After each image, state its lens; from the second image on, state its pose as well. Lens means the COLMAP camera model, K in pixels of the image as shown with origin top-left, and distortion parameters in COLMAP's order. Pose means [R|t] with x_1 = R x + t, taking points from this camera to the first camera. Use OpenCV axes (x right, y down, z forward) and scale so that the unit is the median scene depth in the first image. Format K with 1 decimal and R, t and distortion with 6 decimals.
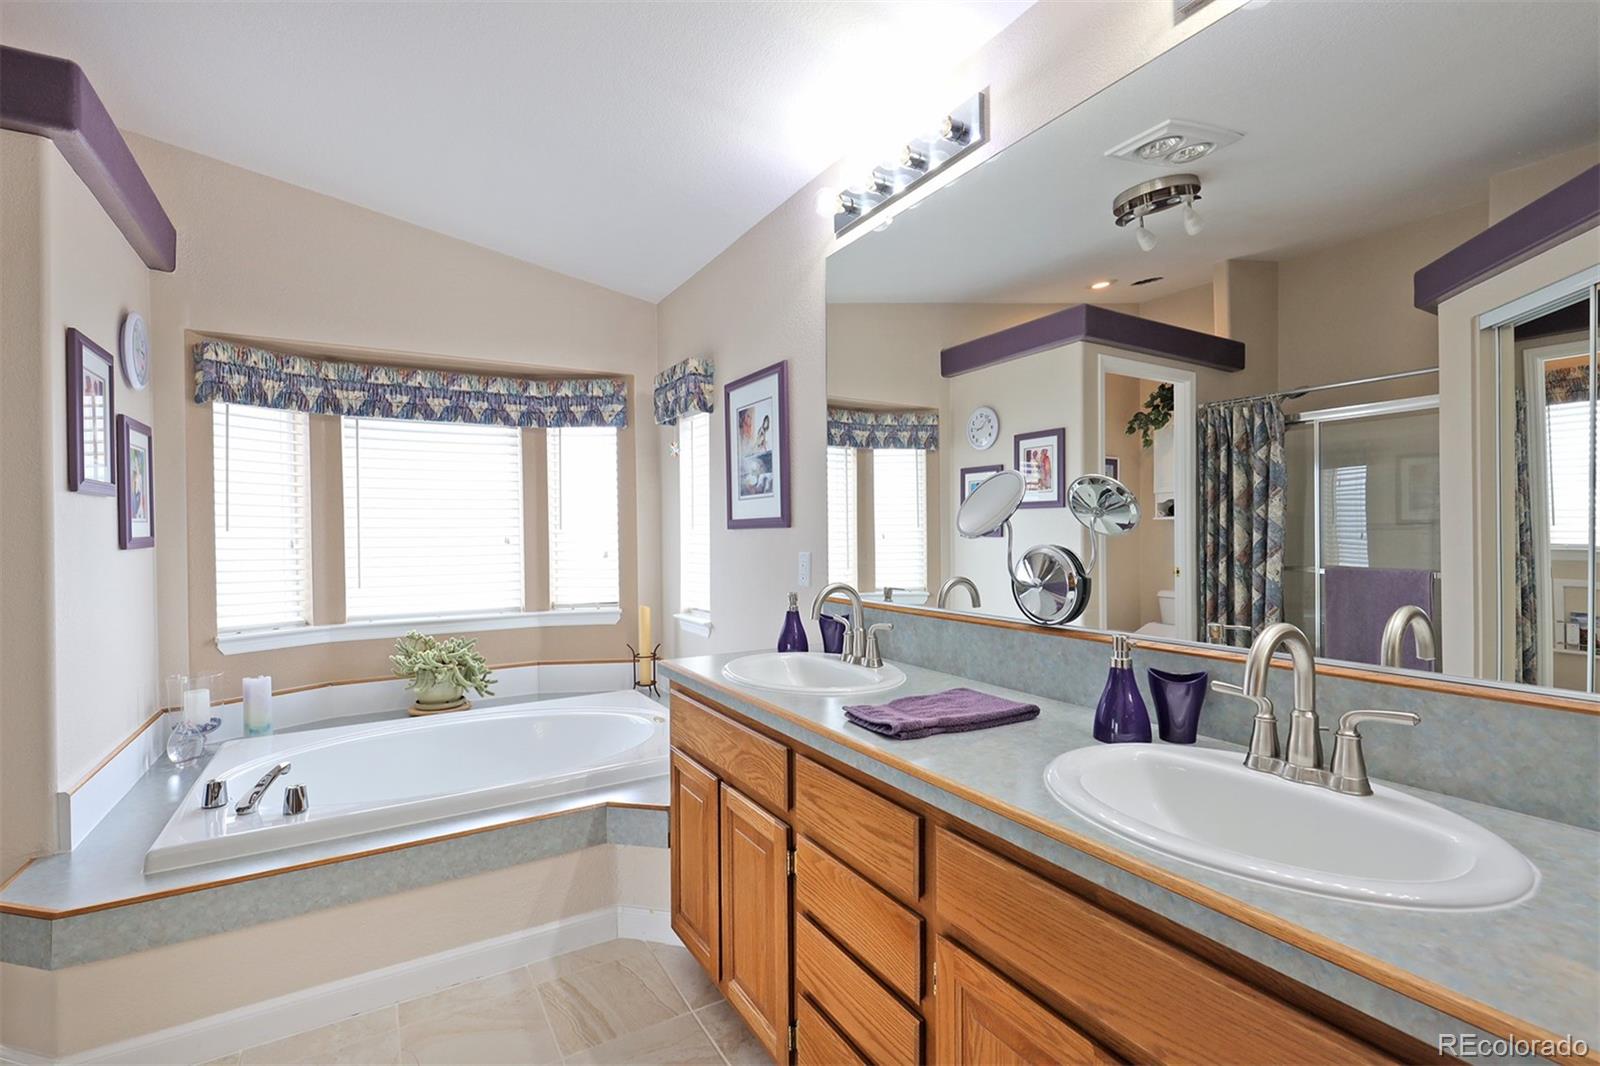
lens RADIAL K [[721.9, 0, 801.2], [0, 721.9, 533.1], [0, 0, 1]] dist [-0.001212, 0.000008]
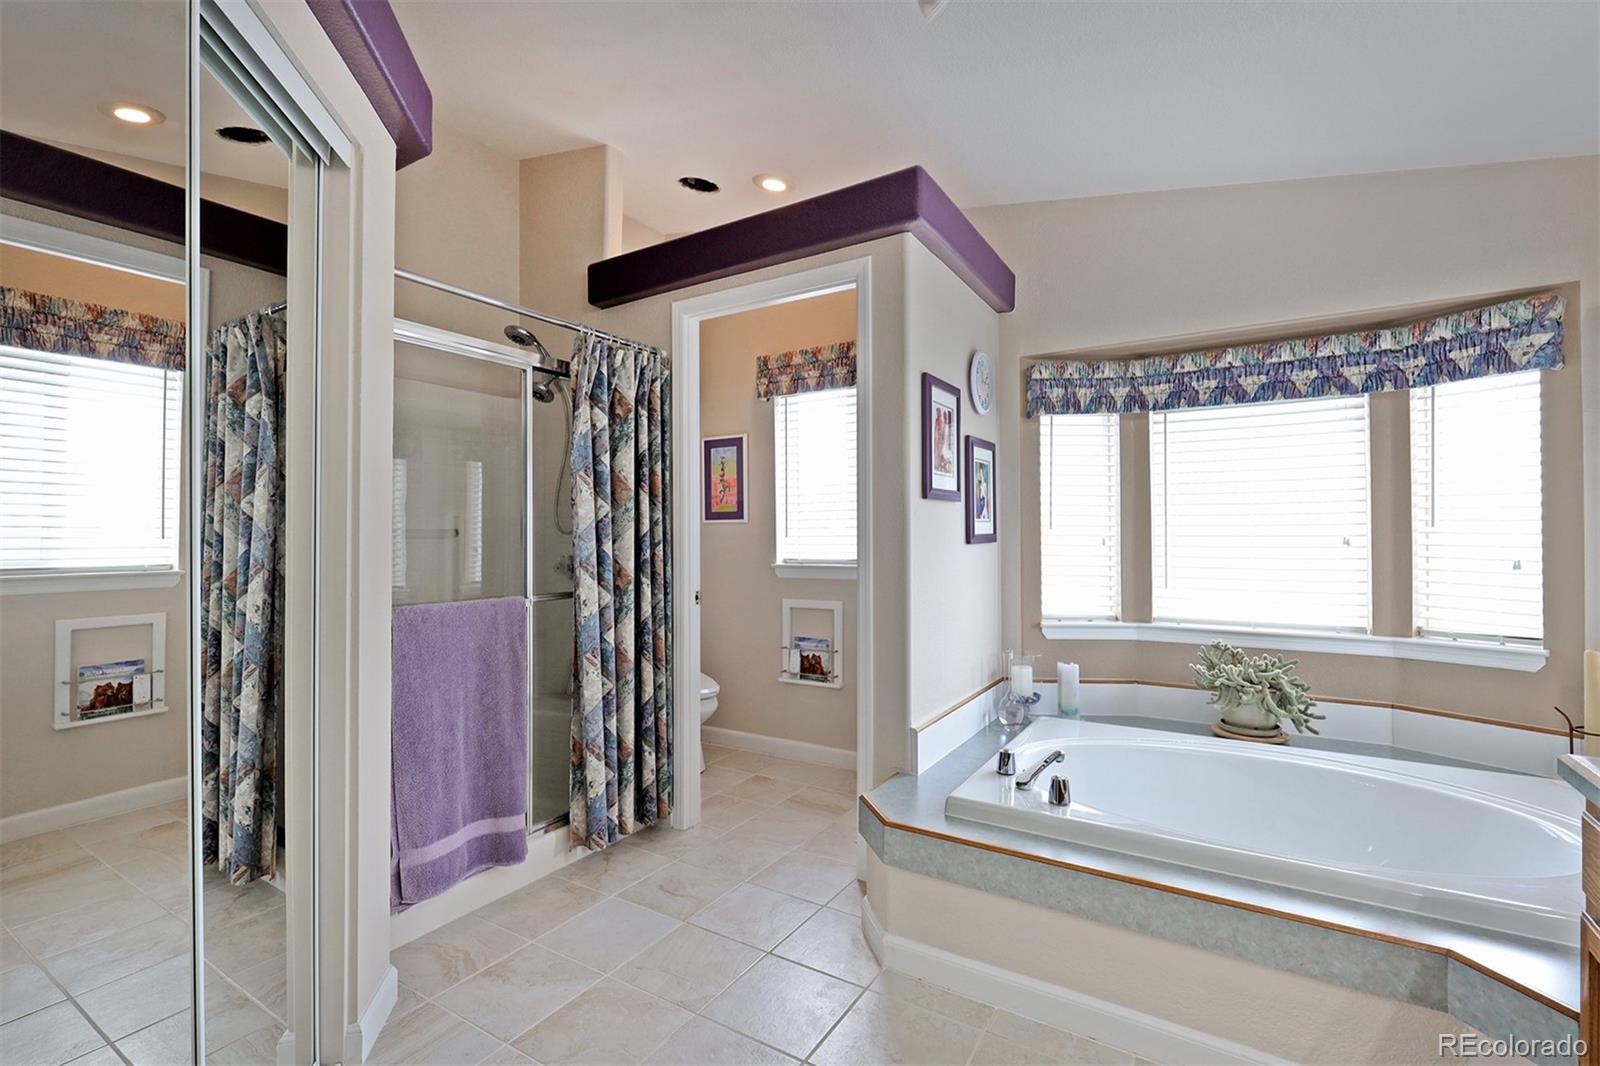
lens RADIAL K [[721.9, 0, 795.7], [0, 721.9, 533.9], [0, 0, 1]] dist [-0.001212, 0.000008]
pose [[0.448013, 0.007192, -0.893998, 0.030675], [-0.003107, 0.999974, 0.006488, -0.001156], [0.894022, -0.000129, 0.448024, 0.135435]]
